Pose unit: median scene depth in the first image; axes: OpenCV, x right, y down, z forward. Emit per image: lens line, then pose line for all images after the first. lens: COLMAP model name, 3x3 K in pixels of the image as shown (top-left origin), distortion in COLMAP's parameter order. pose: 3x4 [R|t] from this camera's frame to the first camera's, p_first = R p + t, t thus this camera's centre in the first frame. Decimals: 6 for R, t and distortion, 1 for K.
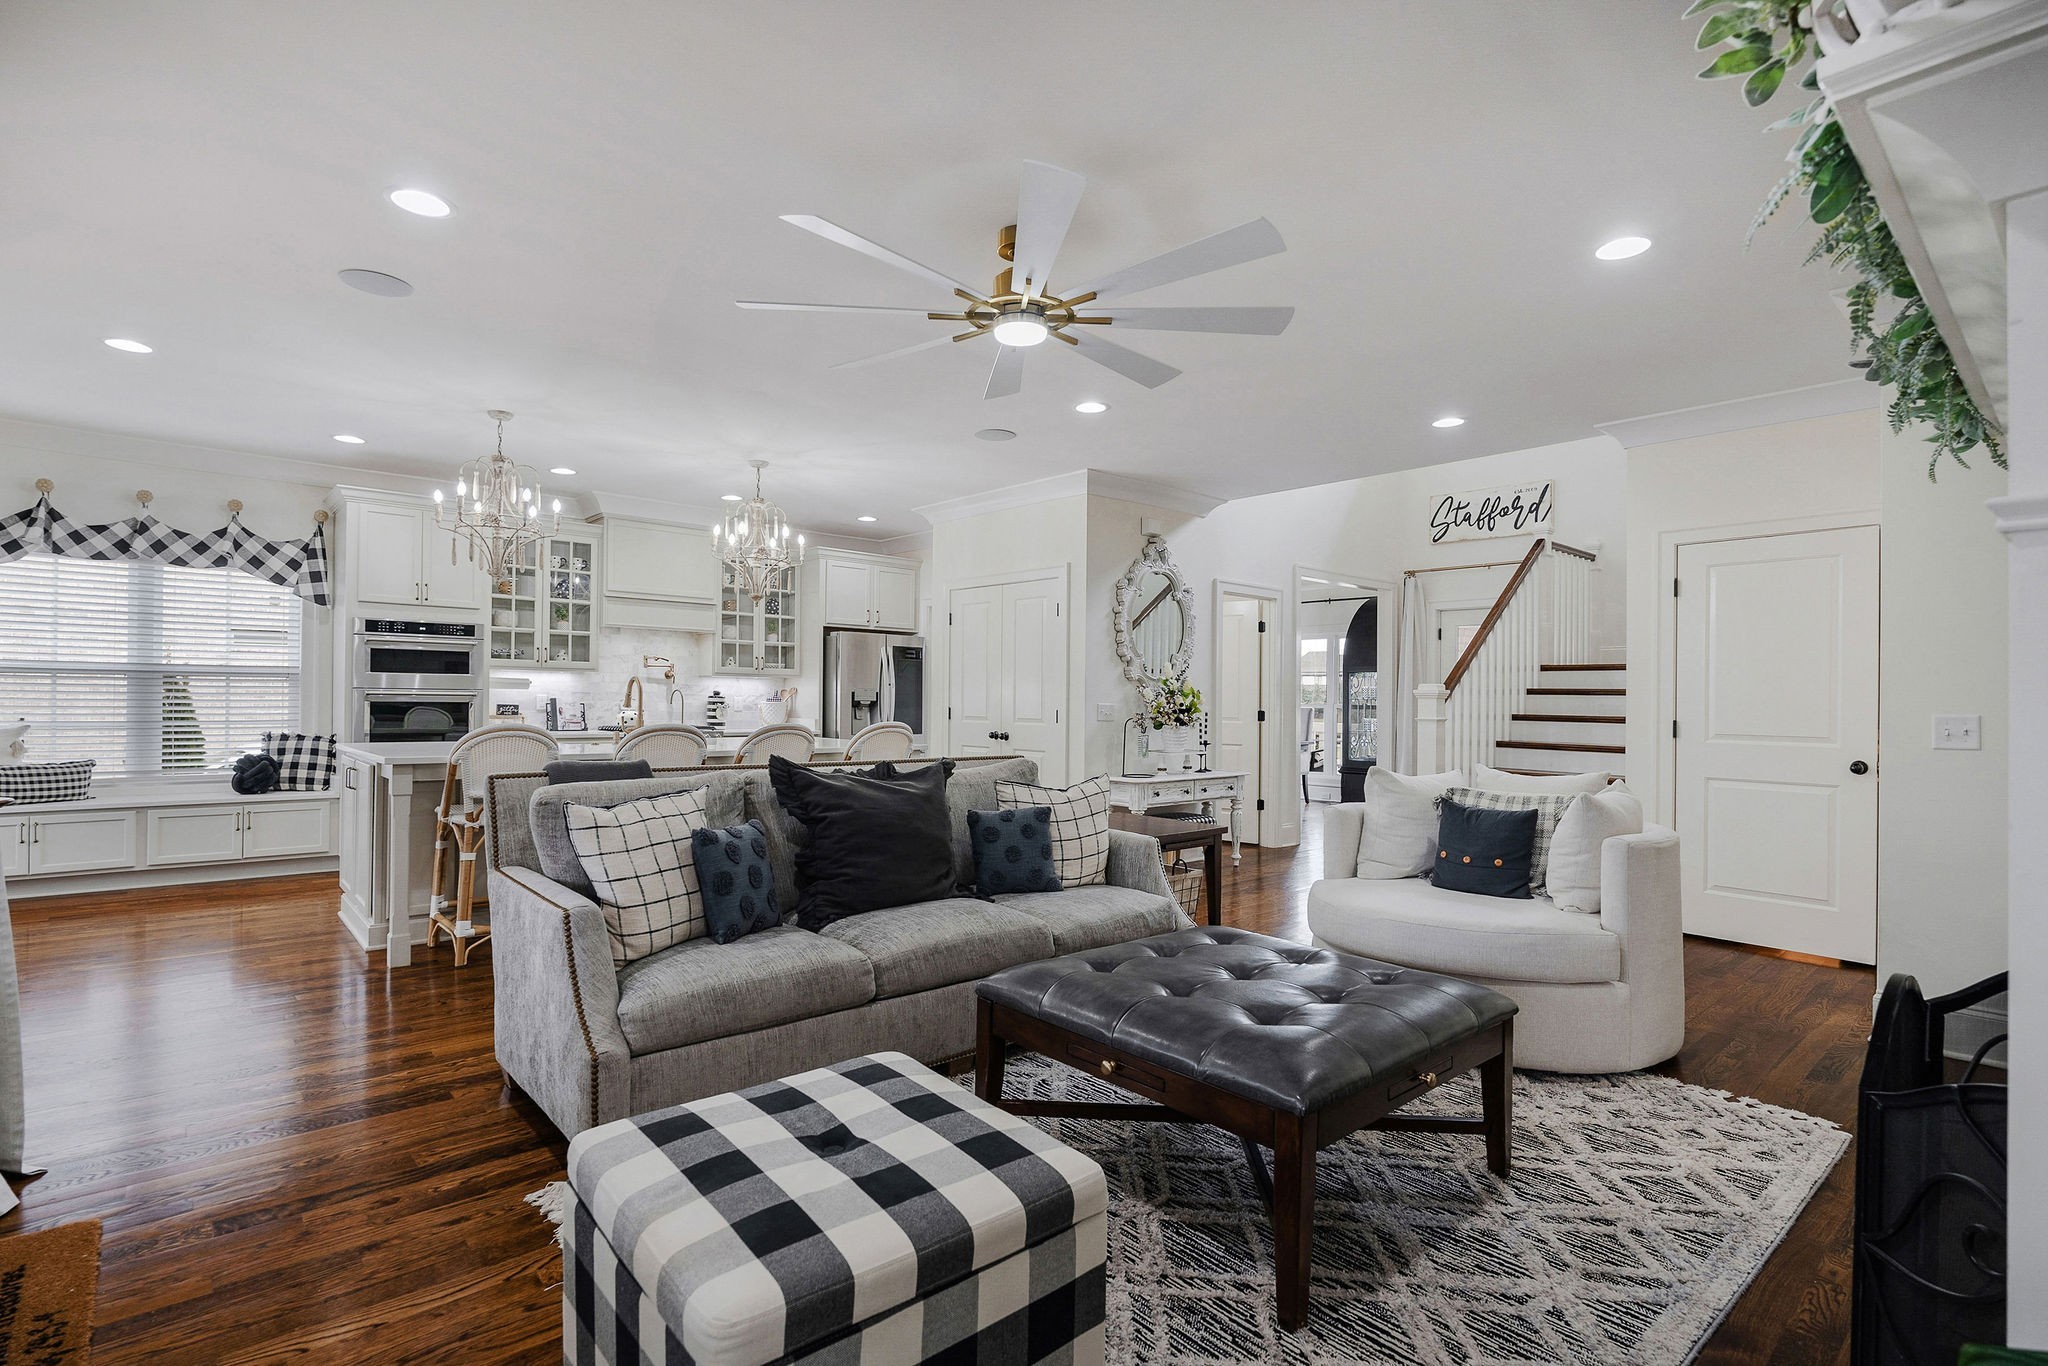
lens RADIAL K [[975.6, 0, 1027.8], [0, 975.6, 685.0], [0, 0, 1]] dist [0.001361, 0.000576]
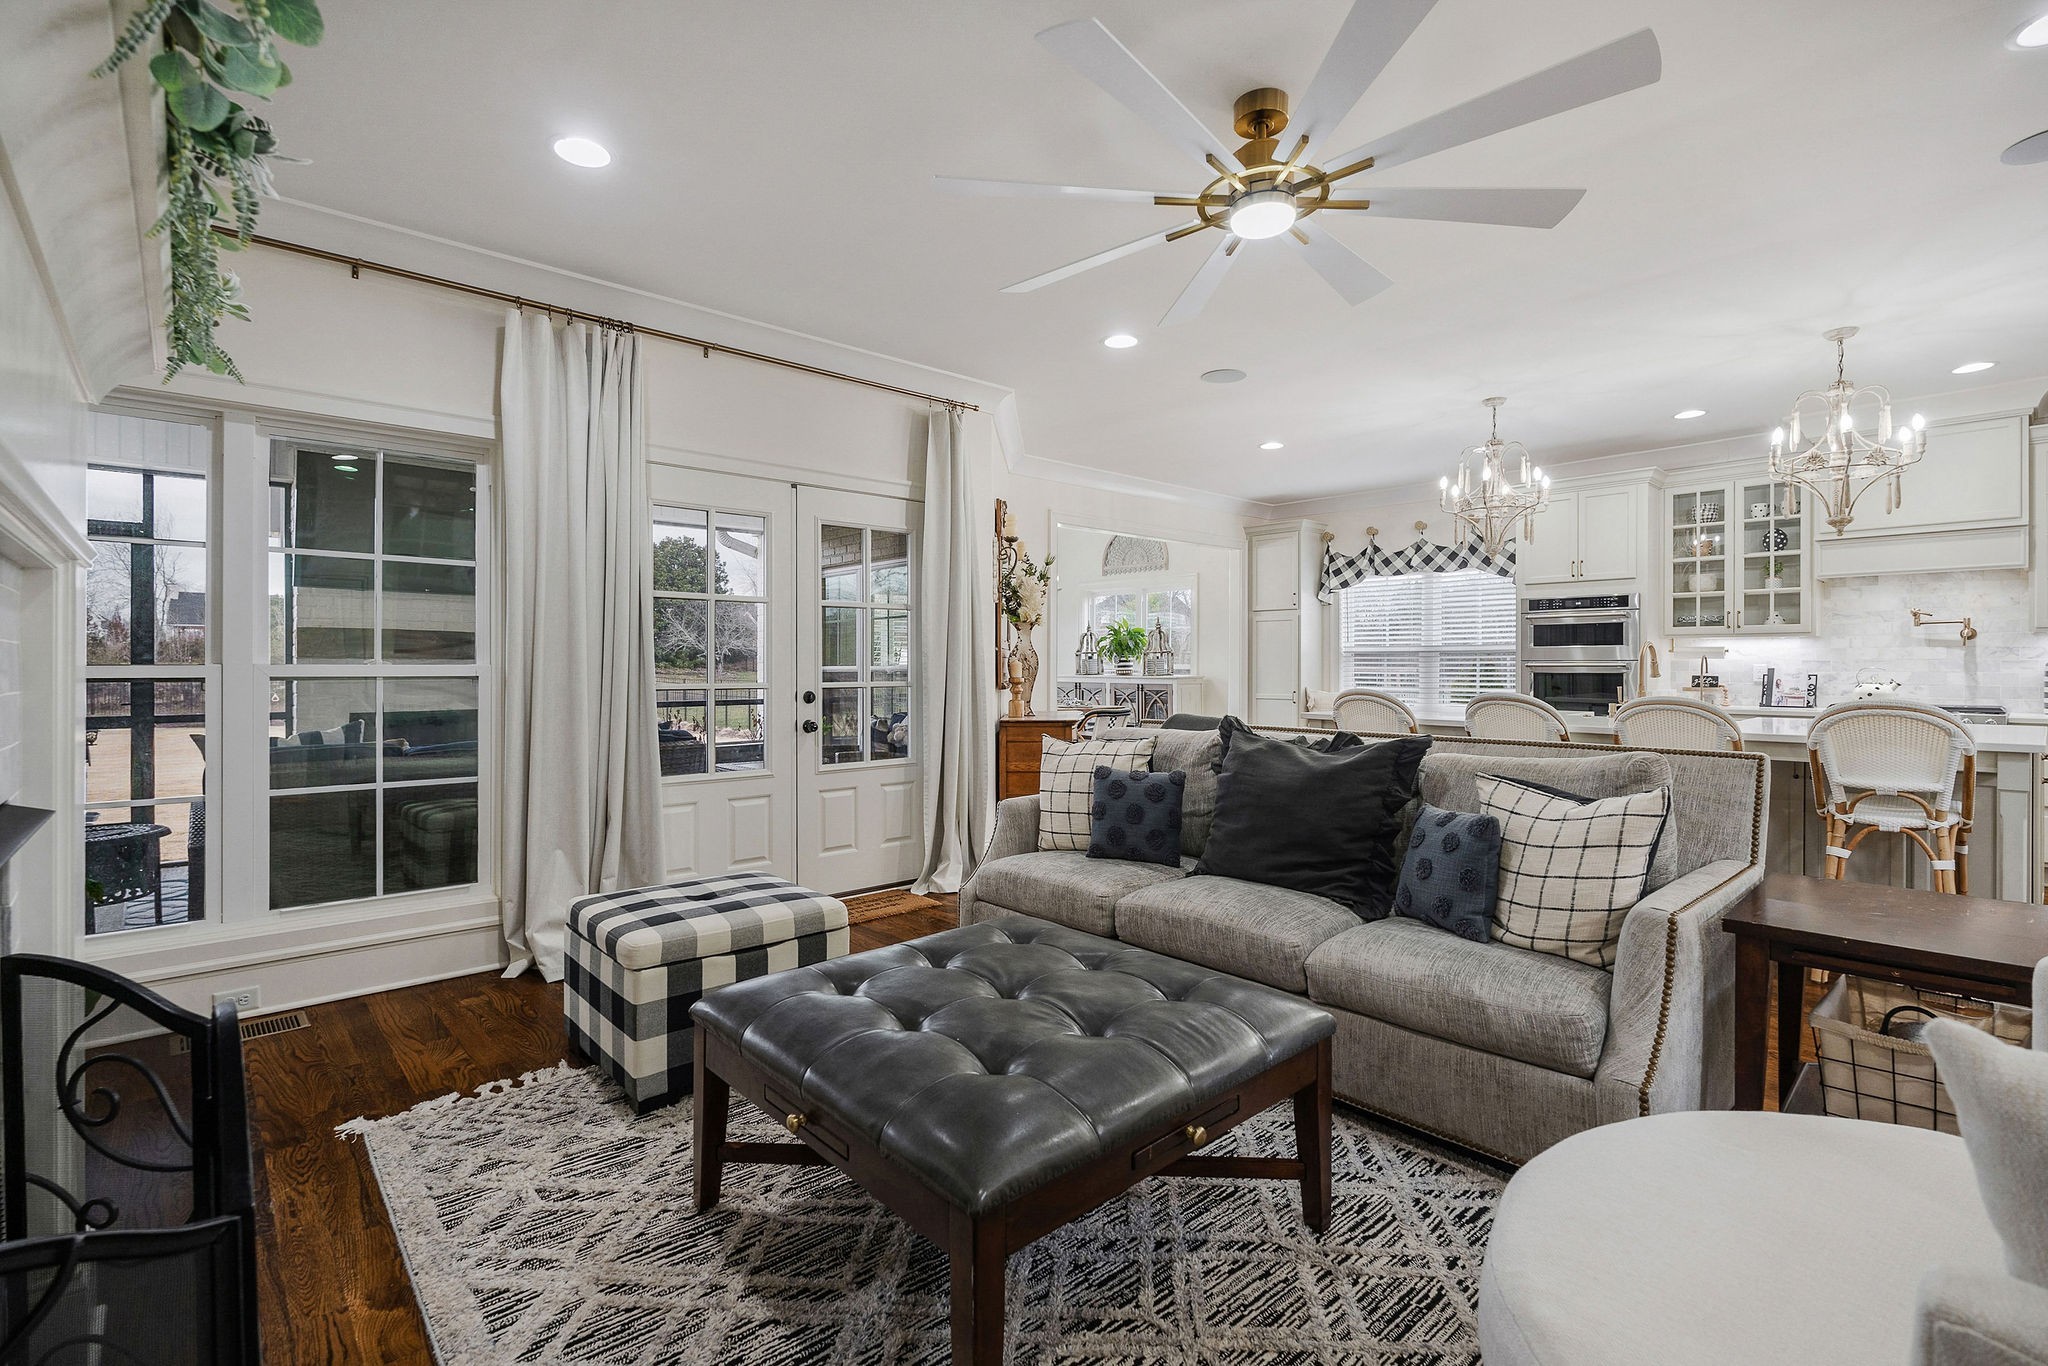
lens RADIAL K [[928.4, 0, 1004.6], [0, 928.4, 672.9], [0, 0, 1]] dist [-0.010683, -0.000712]
pose [[0.001305, -0.005993, -0.999981, 0.382854], [0.014590, 0.999876, -0.005974, 0.014462], [0.999893, -0.014582, 0.001392, 0.385783]]
